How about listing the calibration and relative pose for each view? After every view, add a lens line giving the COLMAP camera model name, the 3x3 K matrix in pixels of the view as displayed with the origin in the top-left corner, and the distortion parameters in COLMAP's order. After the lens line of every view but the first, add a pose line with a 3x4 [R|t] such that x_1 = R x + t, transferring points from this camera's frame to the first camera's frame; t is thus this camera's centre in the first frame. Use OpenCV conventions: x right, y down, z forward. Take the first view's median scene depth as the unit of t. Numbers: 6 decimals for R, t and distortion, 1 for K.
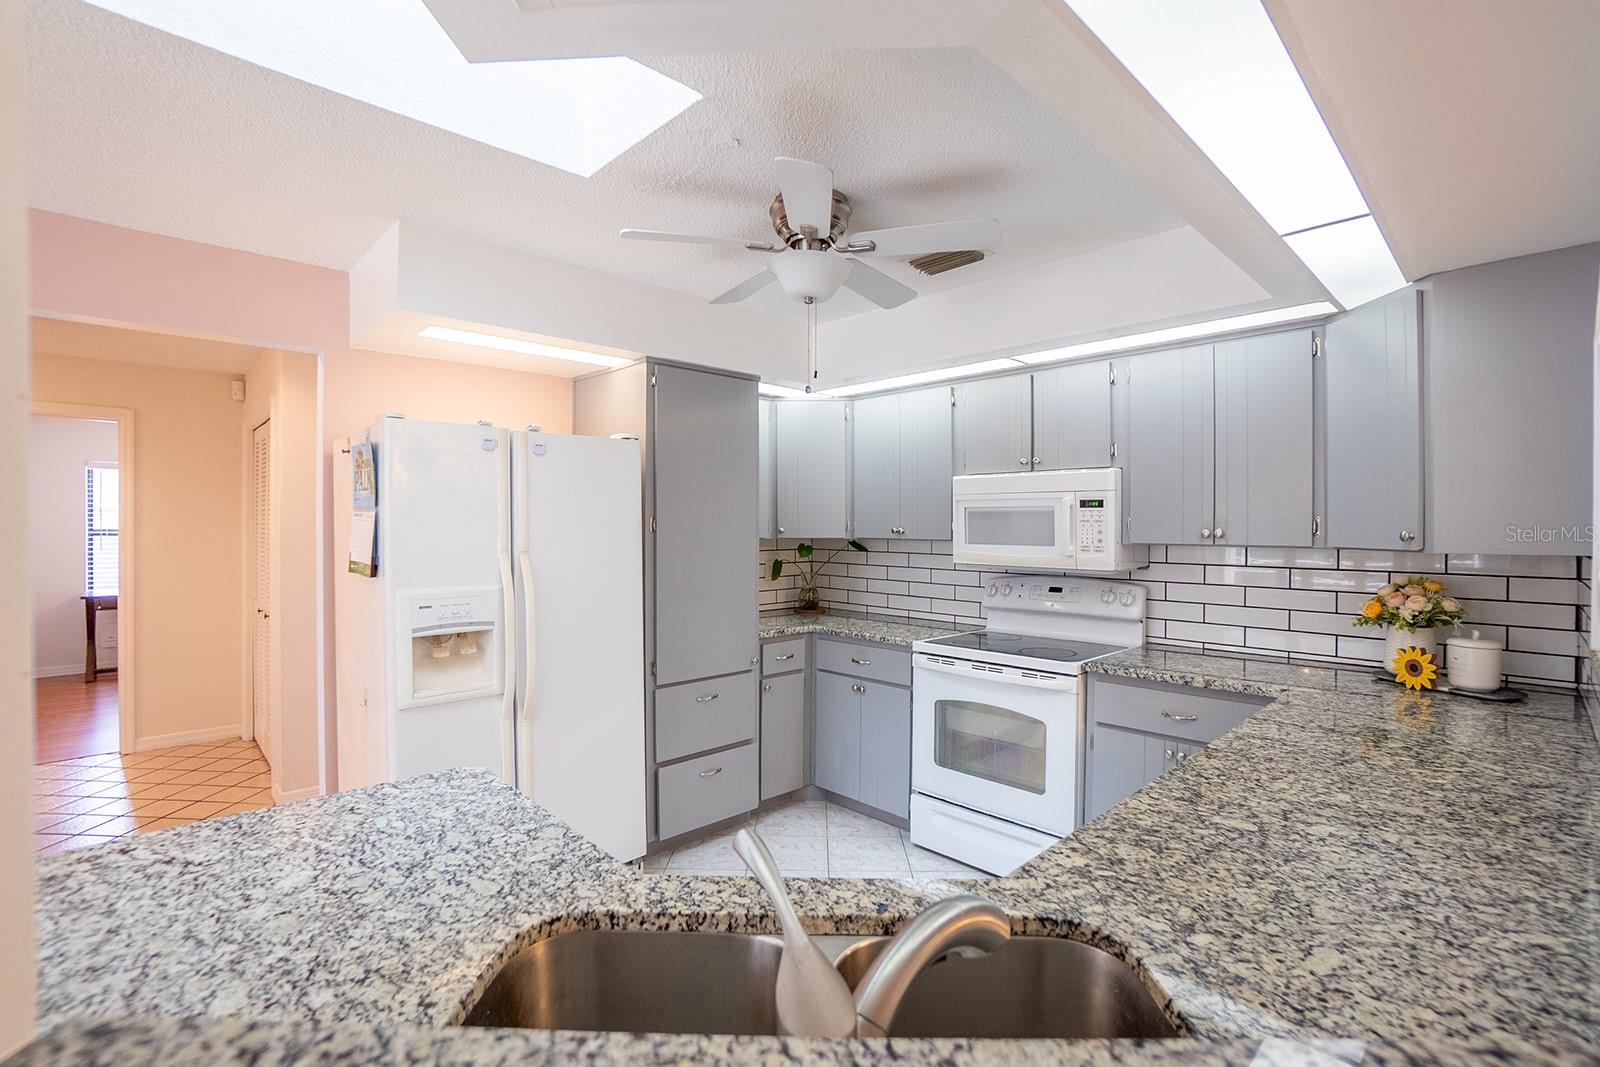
lens RADIAL K [[710.1, 0, 801.8], [0, 710.1, 535.2], [0, 0, 1]] dist [-0.042754, 0.014201]
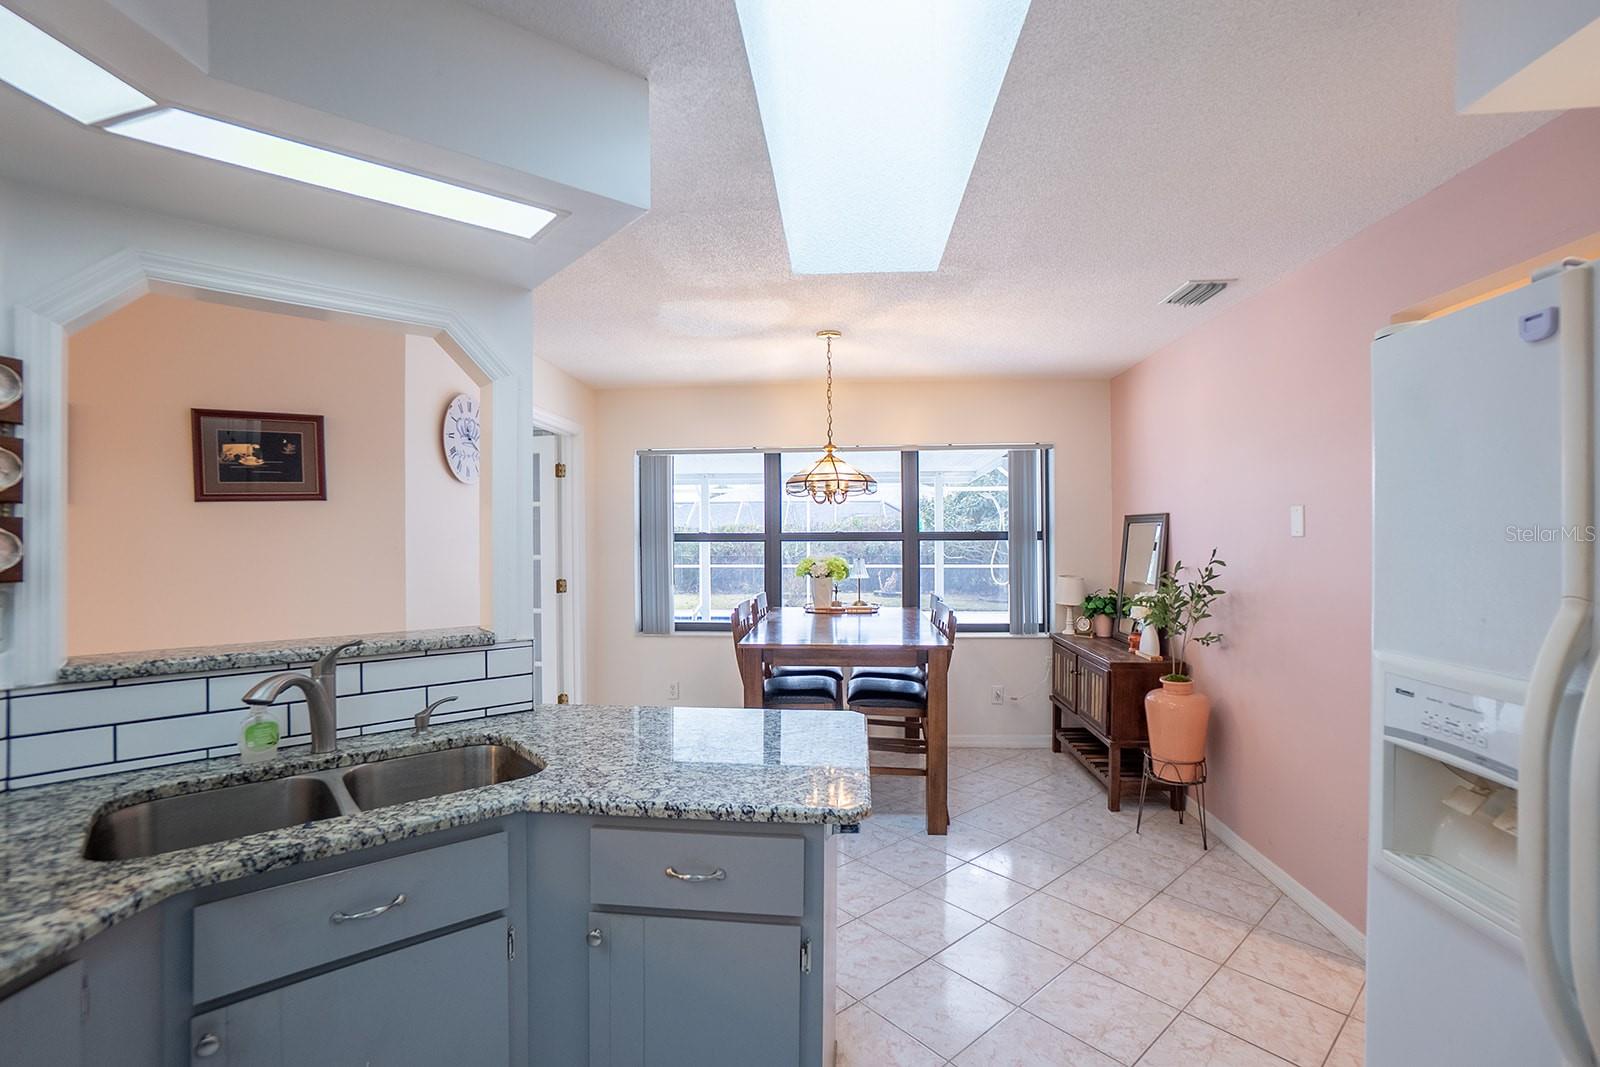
lens RADIAL K [[710.1, 0, 784.8], [0, 710.1, 530.9], [0, 0, 1]] dist [-0.042754, 0.014201]
pose [[-0.750745, -0.001872, -0.660589, 0.203248], [-0.006512, 0.999968, 0.004567, -0.020087], [0.660560, 0.007730, -0.750733, 1.725294]]
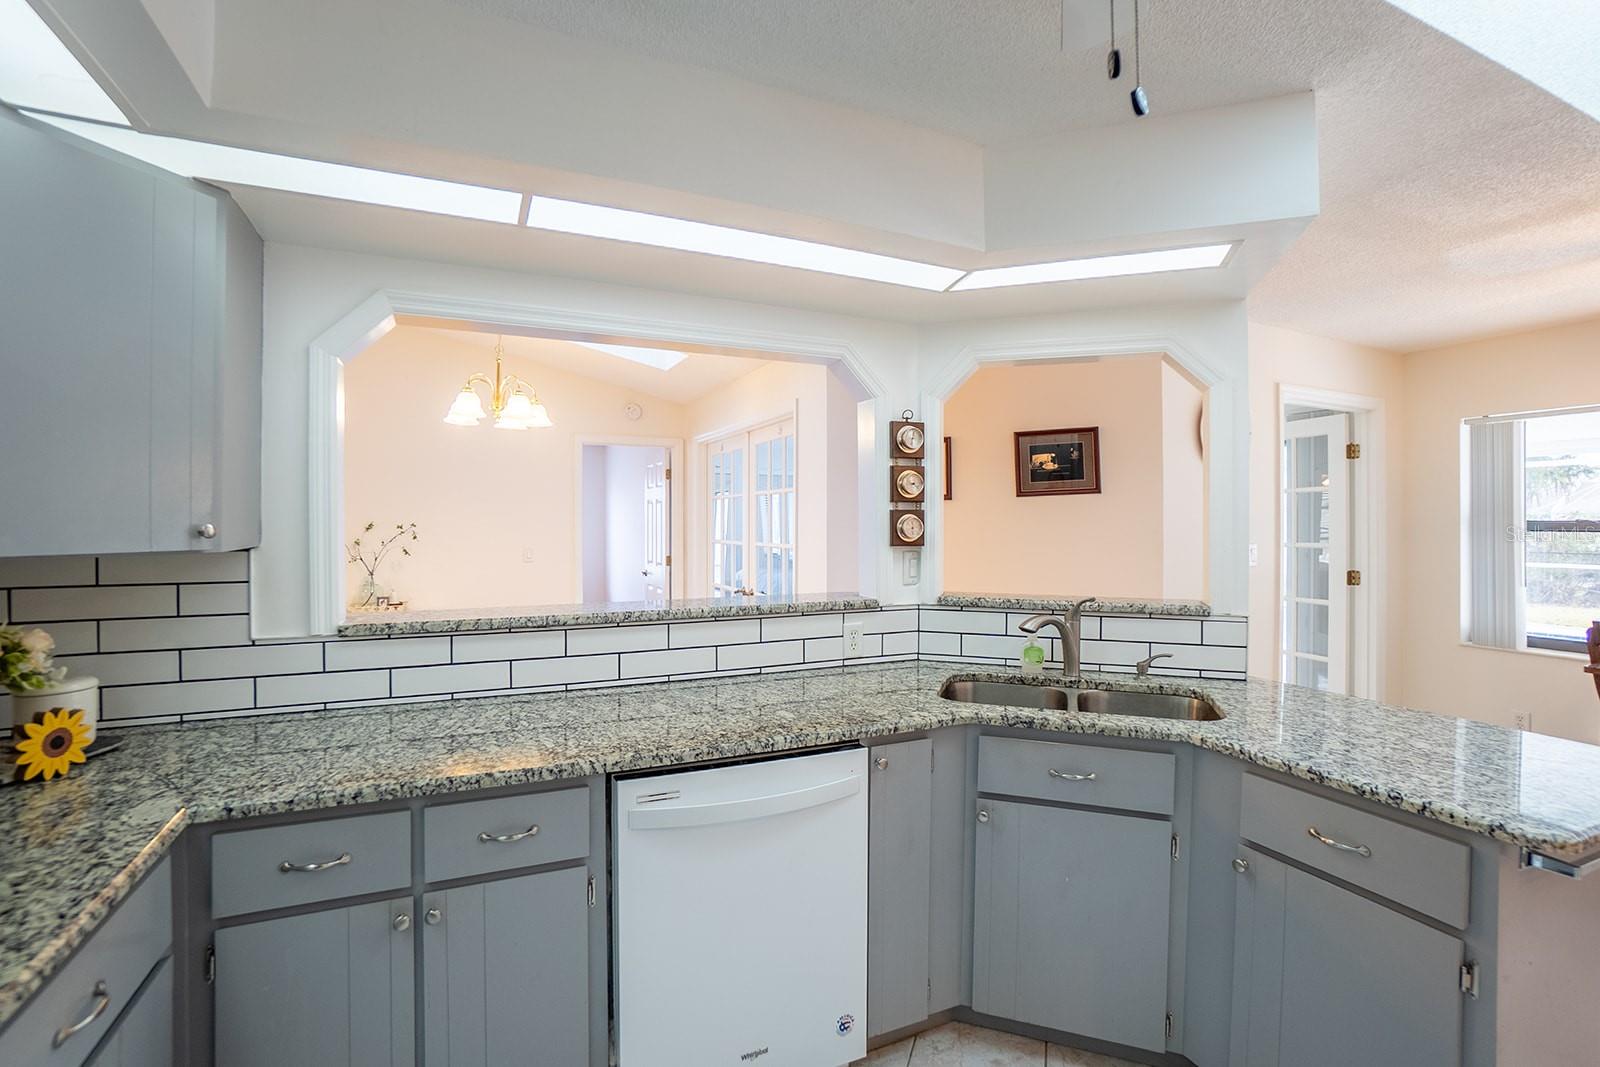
lens RADIAL K [[710.1, 0, 797.5], [0, 710.1, 517.7], [0, 0, 1]] dist [-0.042754, 0.014201]
pose [[-0.945550, -0.002693, 0.325465, 0.082149], [0.000273, 0.999959, 0.009067, -0.024828], [-0.325476, 0.008662, -0.945511, 2.104473]]
